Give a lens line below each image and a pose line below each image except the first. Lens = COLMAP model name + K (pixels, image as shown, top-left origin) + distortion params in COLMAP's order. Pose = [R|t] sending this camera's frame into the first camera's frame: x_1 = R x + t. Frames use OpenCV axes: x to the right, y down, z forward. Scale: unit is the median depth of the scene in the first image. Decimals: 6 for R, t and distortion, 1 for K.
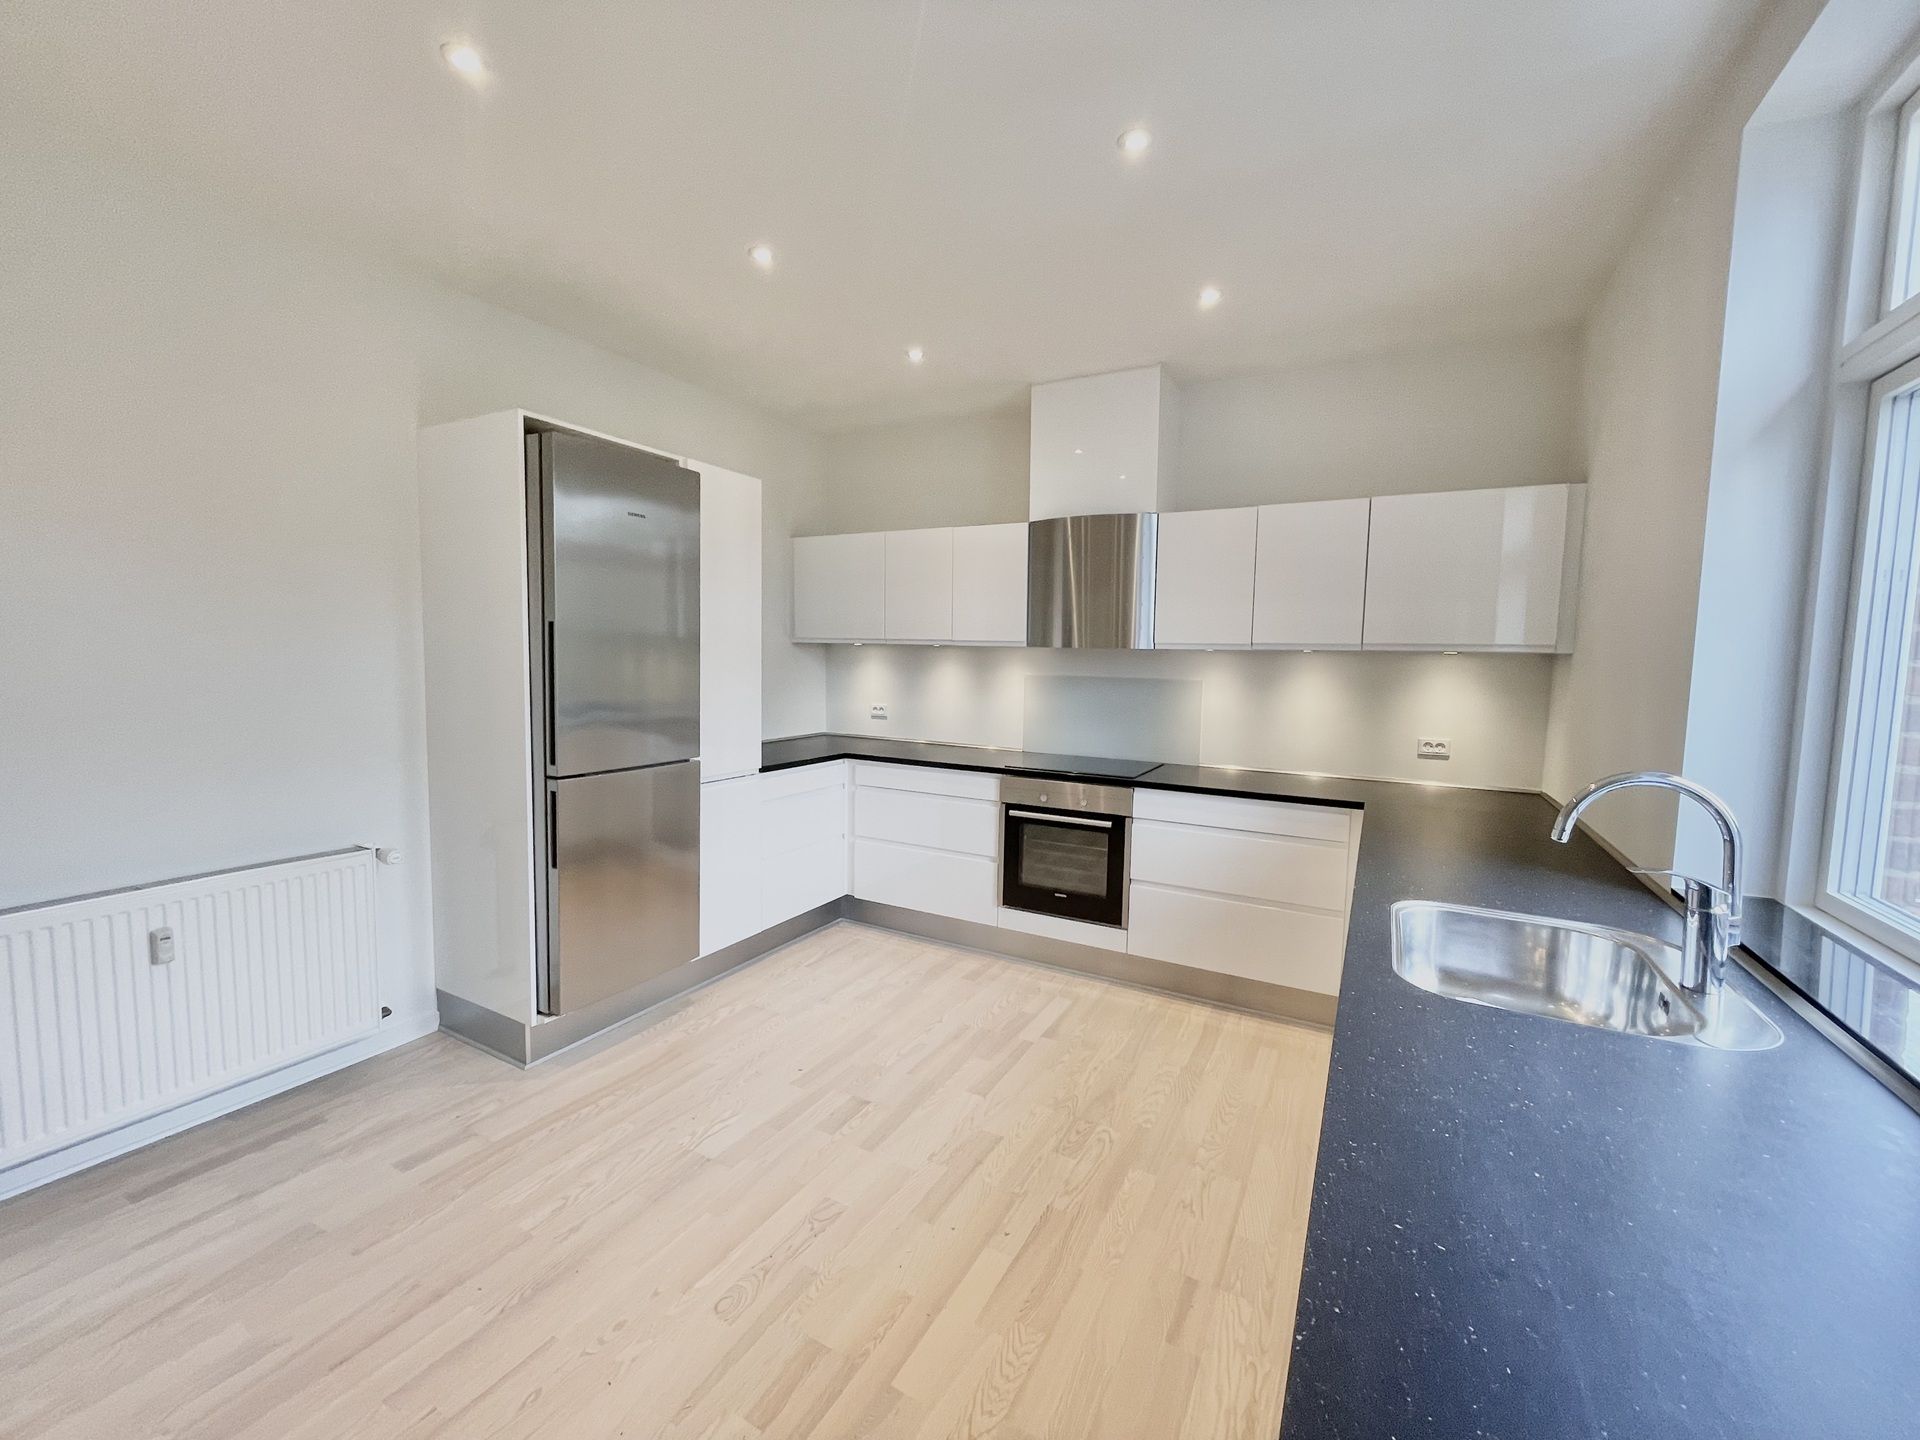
lens RADIAL K [[771.0, 0, 960.0], [0, 771.0, 720.0], [0, 0, 1]] dist [-0.003867, -0.000087]
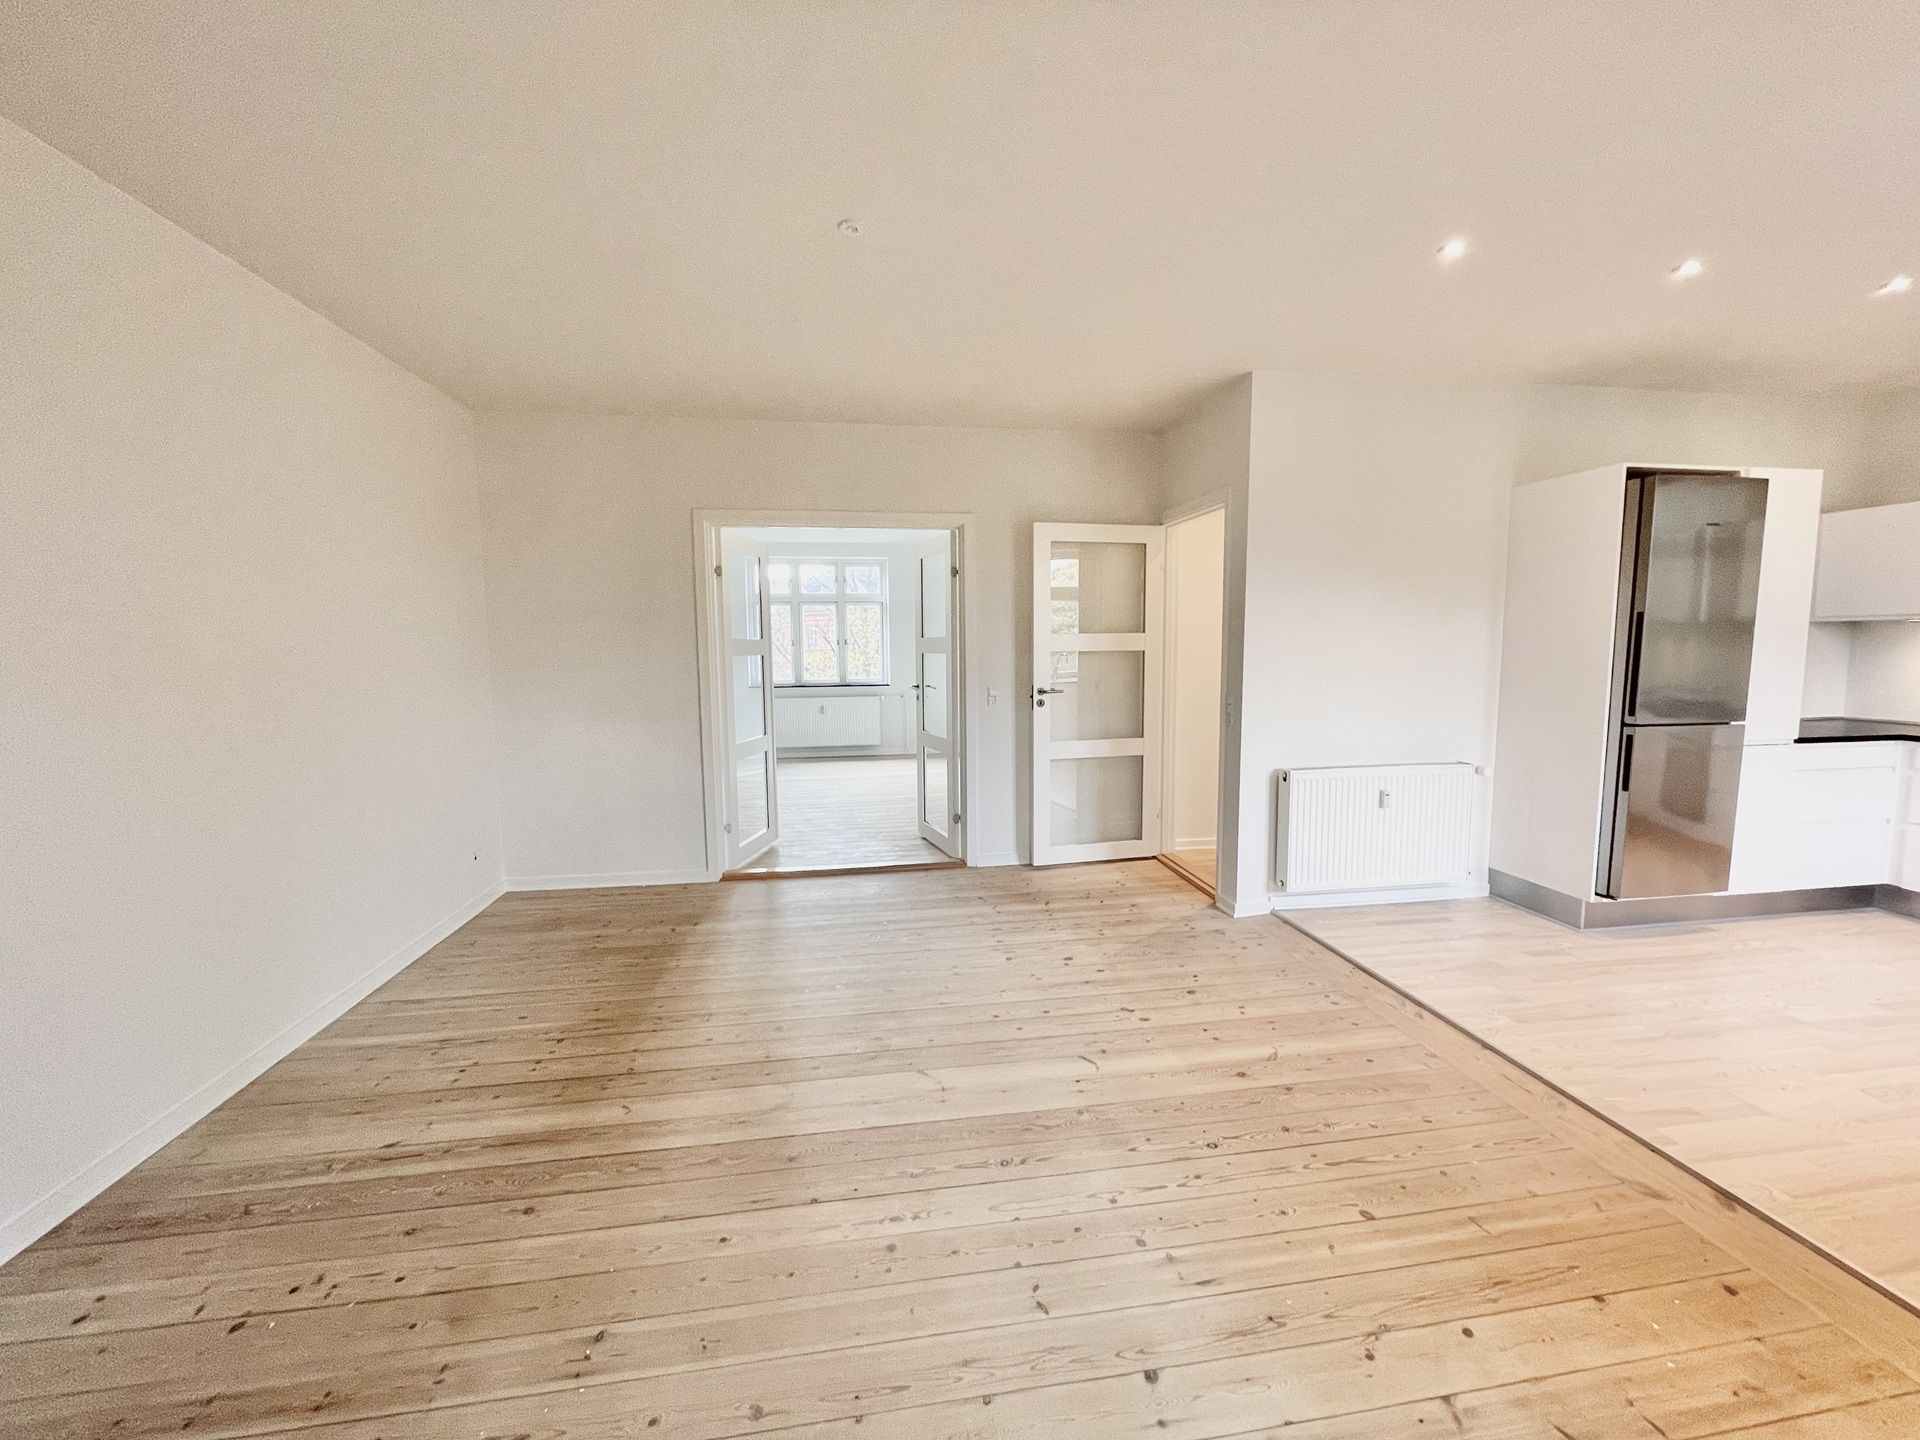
lens RADIAL K [[771.0, 0, 960.0], [0, 771.0, 720.0], [0, 0, 1]] dist [-0.003867, -0.000087]
pose [[0.605793, 0.051304, -0.793966, -0.144168], [-0.046212, 0.998503, 0.029261, 0.072388], [0.794279, 0.018965, 0.607257, -0.713271]]
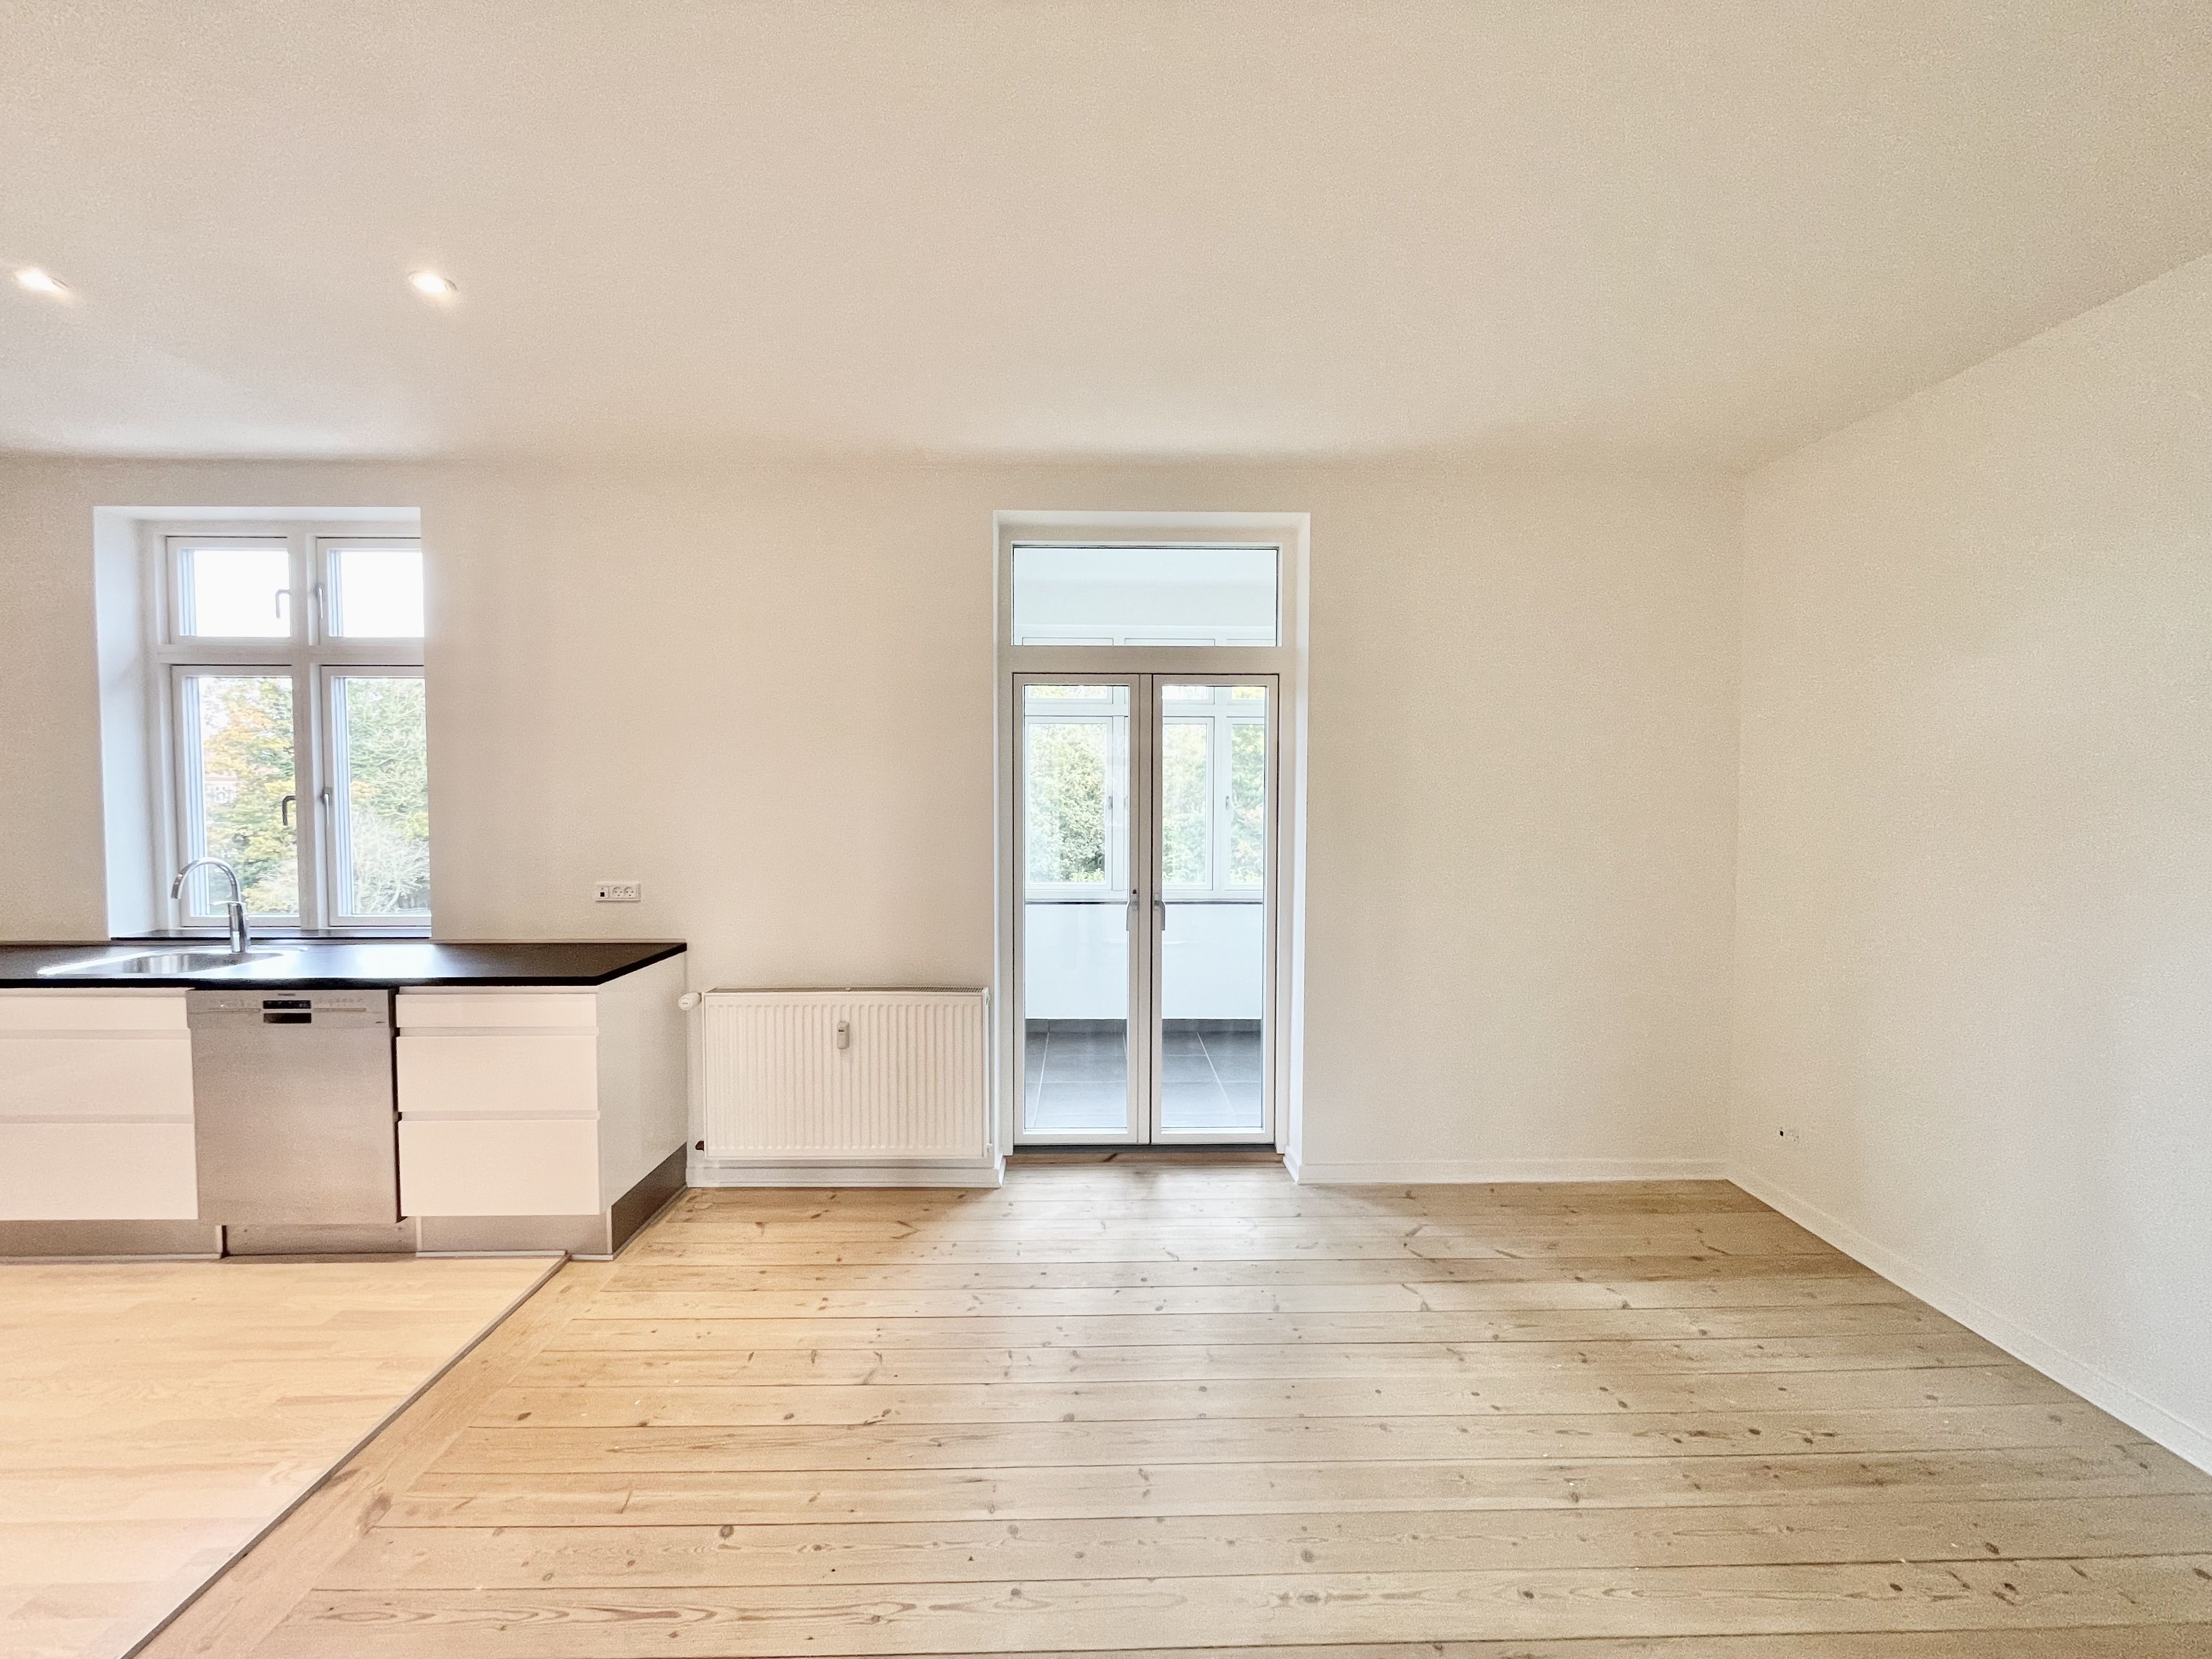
lens RADIAL K [[888.3, 0, 1106.0], [0, 888.3, 829.5], [0, 0, 1]] dist [-0.003867, -0.000087]
pose [[-0.496592, -0.056154, 0.866166, -1.117659], [0.064864, 0.992714, 0.101546, -0.043760], [-0.865557, 0.106610, -0.489332, 0.020139]]
